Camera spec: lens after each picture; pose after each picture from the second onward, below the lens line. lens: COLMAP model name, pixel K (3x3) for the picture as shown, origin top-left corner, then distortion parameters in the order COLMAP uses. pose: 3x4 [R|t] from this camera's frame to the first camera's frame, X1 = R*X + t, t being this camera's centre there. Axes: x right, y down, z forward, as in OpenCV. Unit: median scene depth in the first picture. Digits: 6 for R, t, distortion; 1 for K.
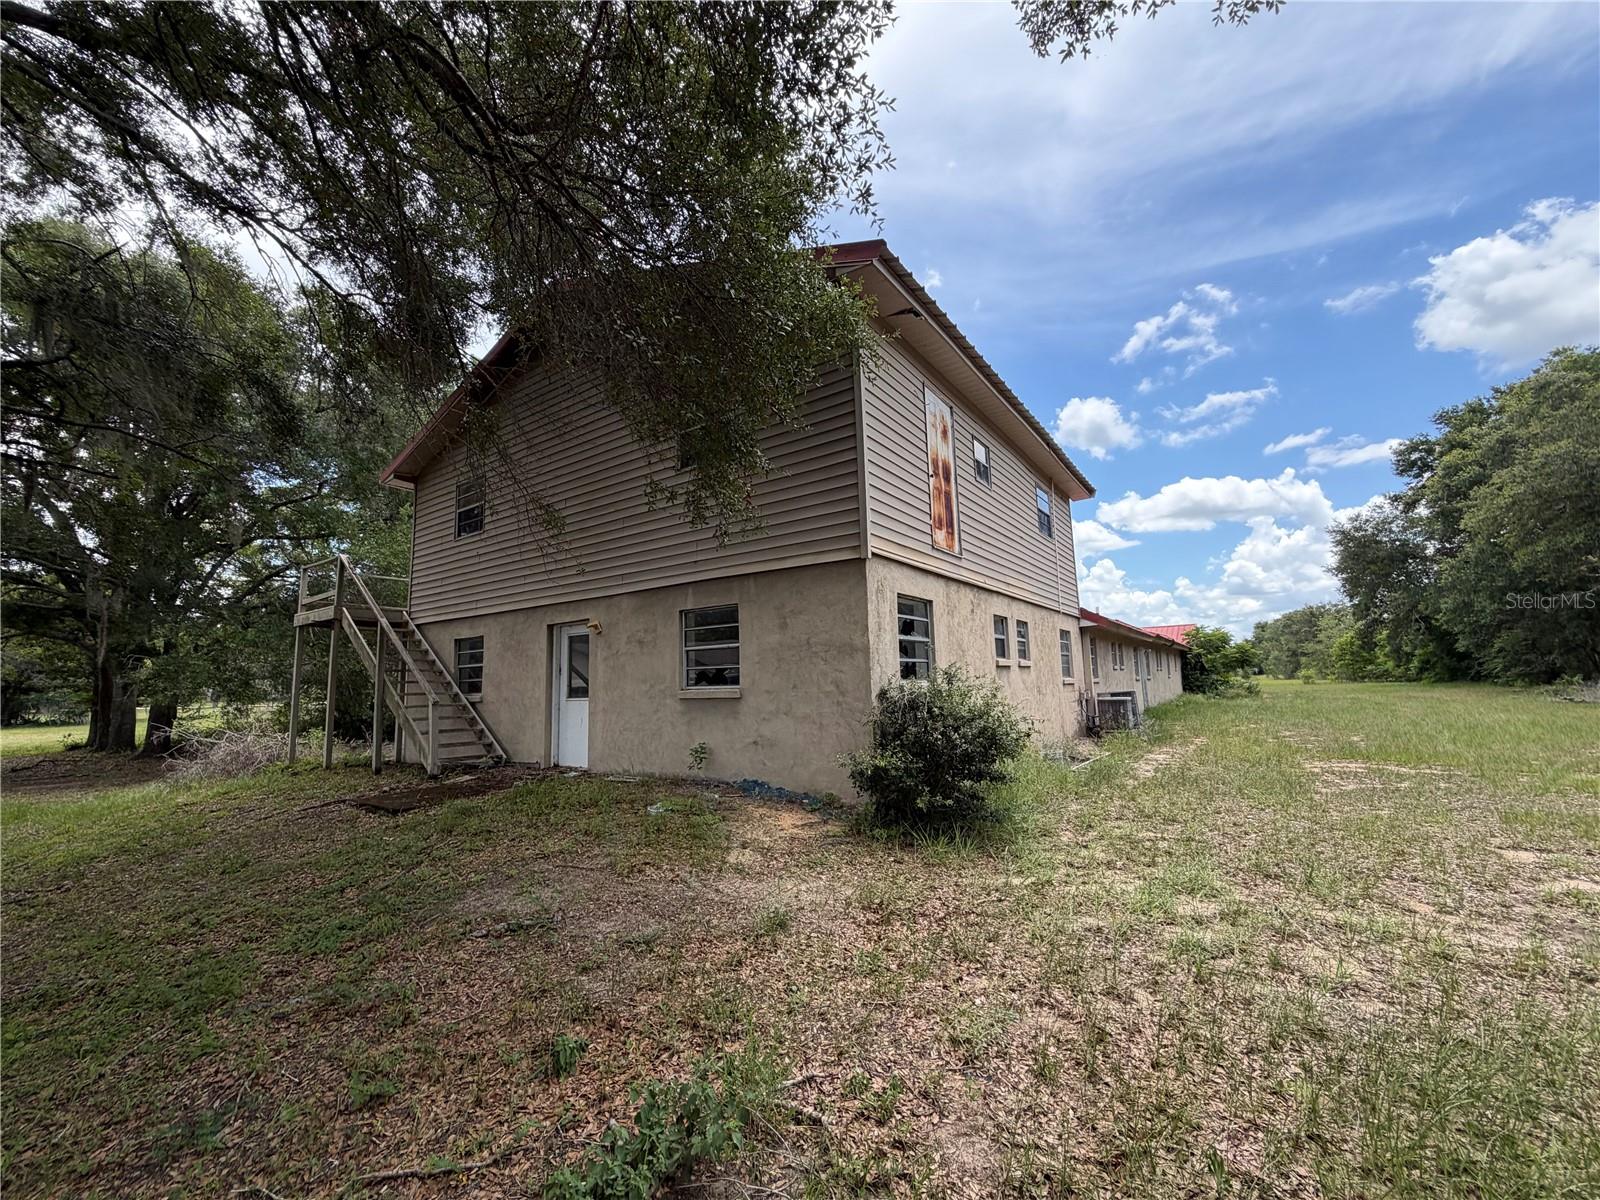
lens RADIAL K [[649.5, 0, 785.6], [0, 649.5, 599.4], [0, 0, 1]] dist [-0.001373, 0.000356]
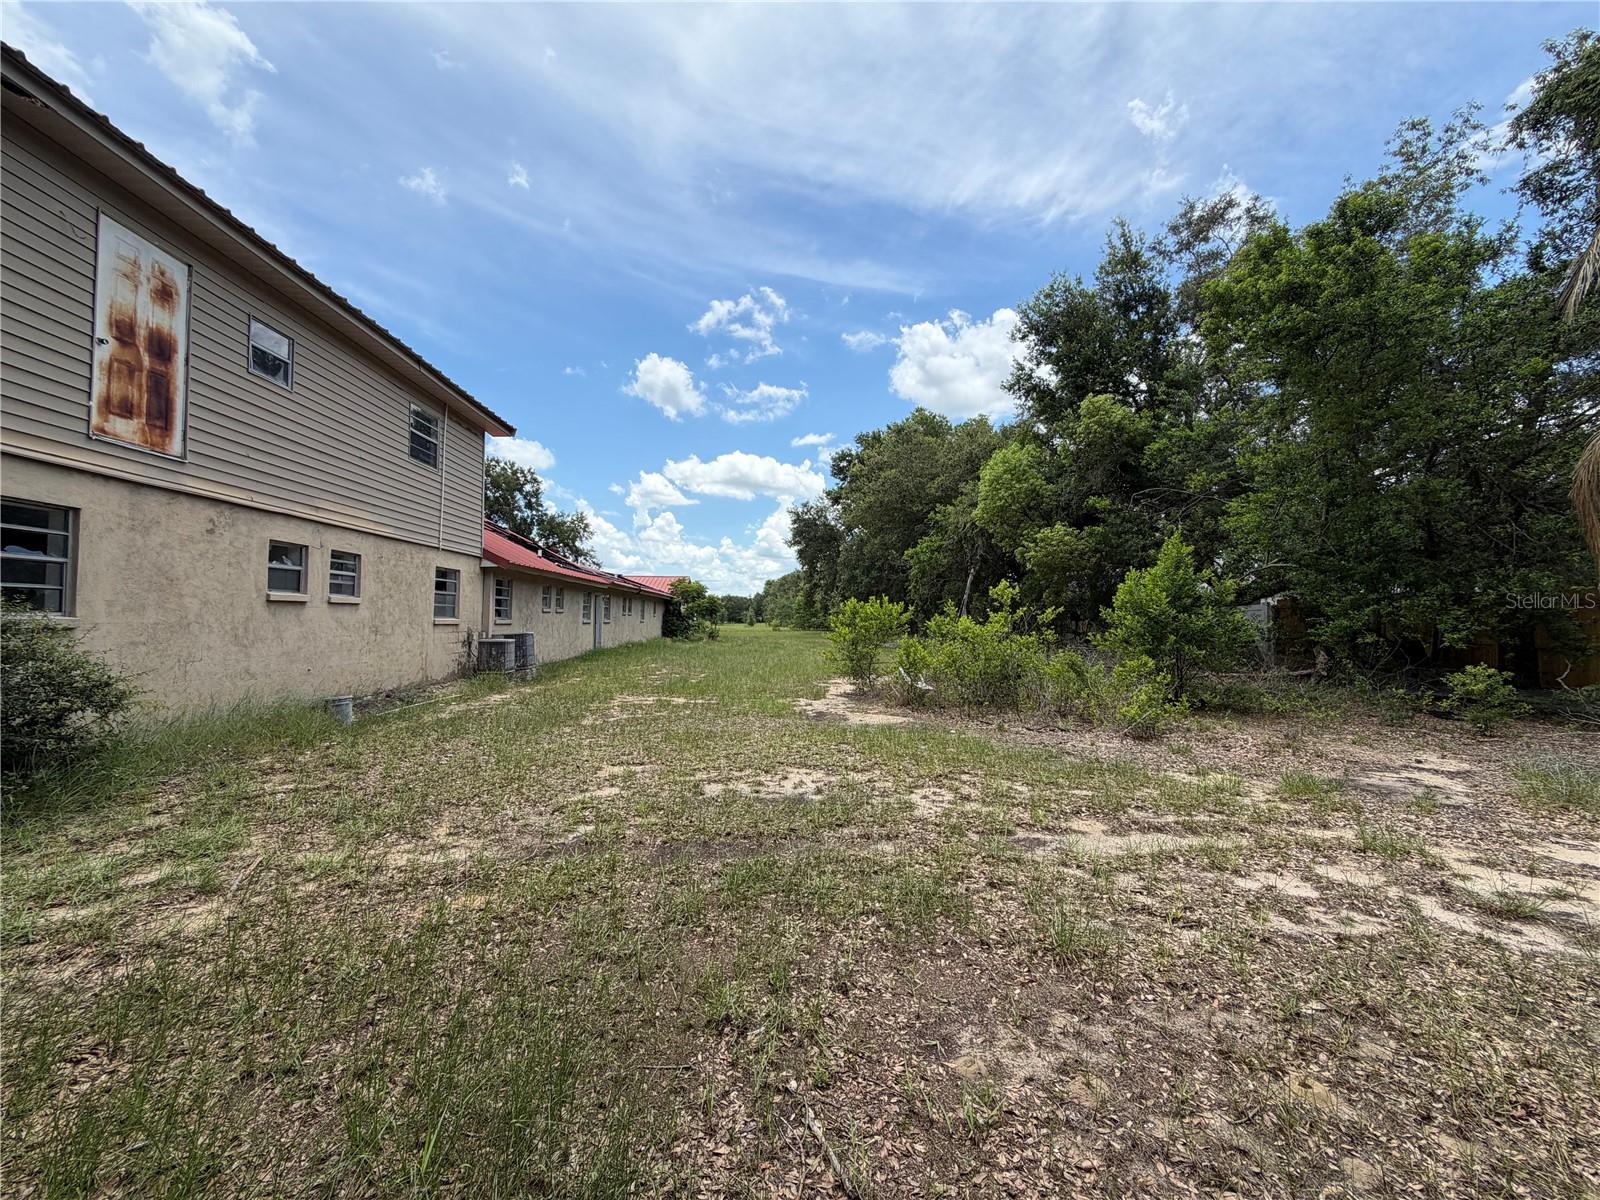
lens RADIAL K [[649.5, 0, 799.8], [0, 649.5, 601.1], [0, 0, 1]] dist [-0.001373, 0.000356]
pose [[0.782354, 0.052963, 0.620578, 0.415777], [-0.110942, 0.992294, 0.055176, -0.024965], [-0.612873, -0.112016, 0.782201, -0.109070]]
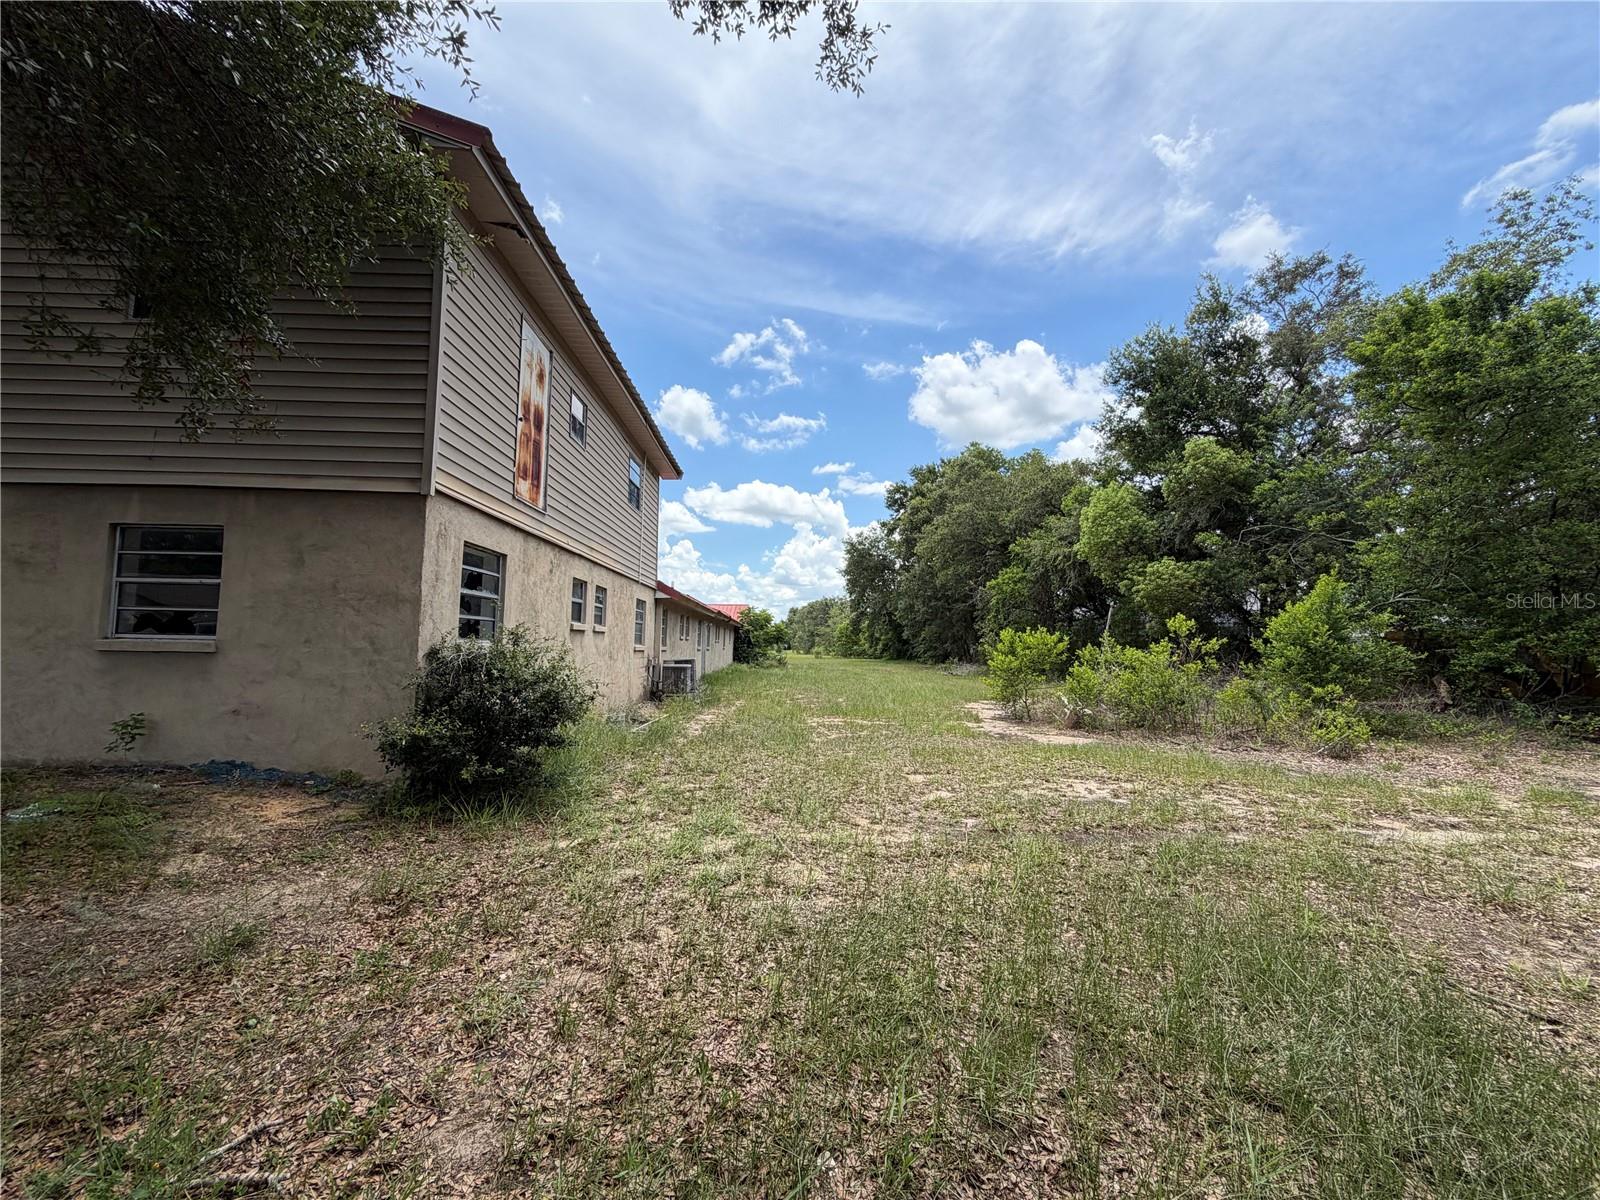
lens RADIAL K [[649.5, 0, 801.2], [0, 649.5, 600.6], [0, 0, 1]] dist [-0.001373, 0.000356]
pose [[0.796843, 0.082383, 0.598543, 0.013720], [-0.114616, 0.993283, 0.015874, 0.004140], [-0.593215, -0.081252, 0.800933, 0.012435]]
